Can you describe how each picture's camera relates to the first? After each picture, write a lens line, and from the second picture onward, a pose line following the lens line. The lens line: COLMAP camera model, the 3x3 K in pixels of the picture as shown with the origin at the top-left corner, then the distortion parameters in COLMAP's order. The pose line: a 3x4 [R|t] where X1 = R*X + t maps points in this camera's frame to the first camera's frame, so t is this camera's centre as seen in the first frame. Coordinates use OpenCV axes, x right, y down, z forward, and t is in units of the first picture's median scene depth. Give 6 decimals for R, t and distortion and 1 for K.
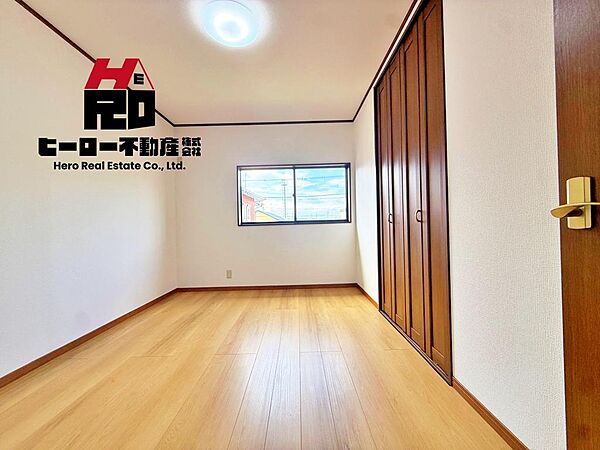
lens RADIAL K [[240.5, 0, 298.8], [0, 240.5, 224.7], [0, 0, 1]] dist [-0.000708, -0.000240]
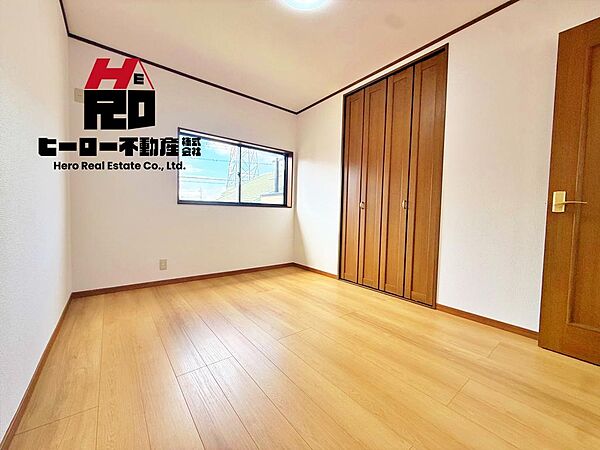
lens RADIAL K [[240.5, 0, 298.8], [0, 240.5, 224.7], [0, 0, 1]] dist [-0.000708, -0.000240]
pose [[0.787258, 0.013255, 0.616482, -0.528103], [-0.042705, 0.998540, 0.033064, 0.038666], [-0.615144, -0.052357, 0.786675, 0.147785]]
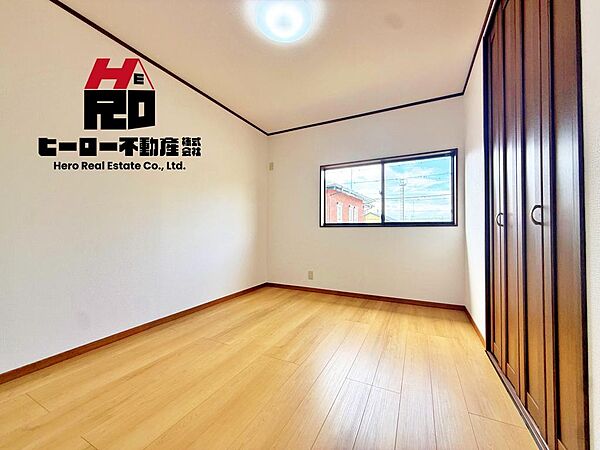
lens RADIAL K [[240.5, 0, 298.8], [0, 240.5, 224.7], [0, 0, 1]] dist [-0.000708, -0.000240]
pose [[0.892785, 0.018479, -0.450103, 0.137960], [-0.023179, 0.999719, -0.004932, 0.003821], [0.449885, 0.014836, 0.892963, 0.105887]]
